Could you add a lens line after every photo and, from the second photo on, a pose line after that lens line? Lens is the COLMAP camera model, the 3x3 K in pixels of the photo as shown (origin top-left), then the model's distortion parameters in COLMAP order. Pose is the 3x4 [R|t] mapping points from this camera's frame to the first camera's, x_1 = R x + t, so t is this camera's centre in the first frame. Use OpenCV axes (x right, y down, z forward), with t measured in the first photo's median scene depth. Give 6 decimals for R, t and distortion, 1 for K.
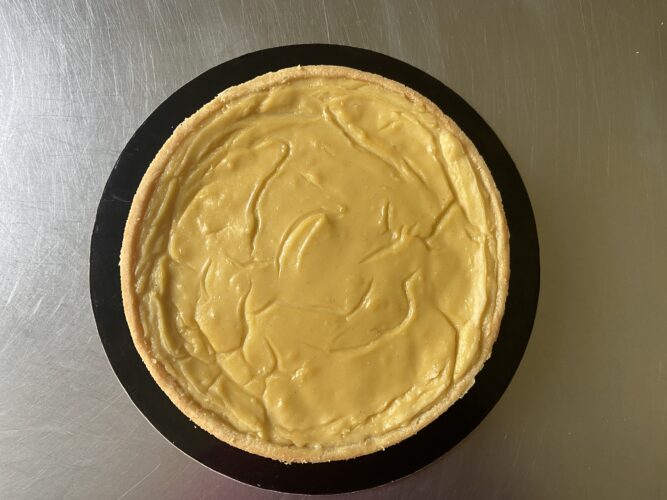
lens RADIAL K [[510.5, 0, 323.4], [0, 510.5, 252.0], [0, 0, 1]] dist [0.076135, -0.003321]
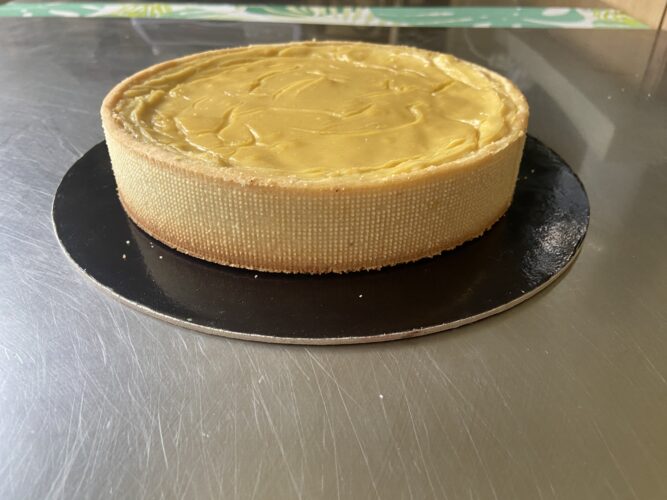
lens RADIAL K [[510.8, 0, 321.5], [0, 510.8, 260.8], [0, 0, 1]] dist [0.074000, -0.013290]
pose [[0.995066, 0.001011, -0.099206, 0.096918], [-0.079480, 0.606597, -0.791027, 0.972383], [0.059378, 0.795009, 0.603684, 0.663163]]
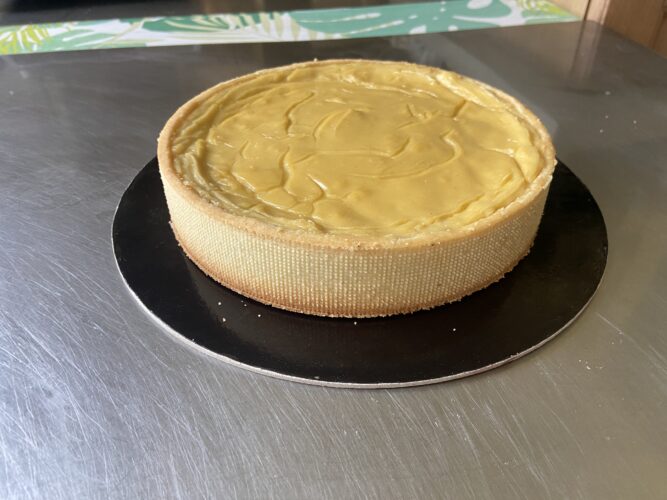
lens RADIAL K [[515.7, 0, 333.5], [0, 515.7, 250.0], [0, 0, 1]] dist [0.076196, -0.001676]
pose [[0.990732, -0.122791, 0.058069, -0.137740], [0.124619, 0.651628, -0.748232, 0.943325], [0.054037, 0.748534, 0.660891, 0.490518]]
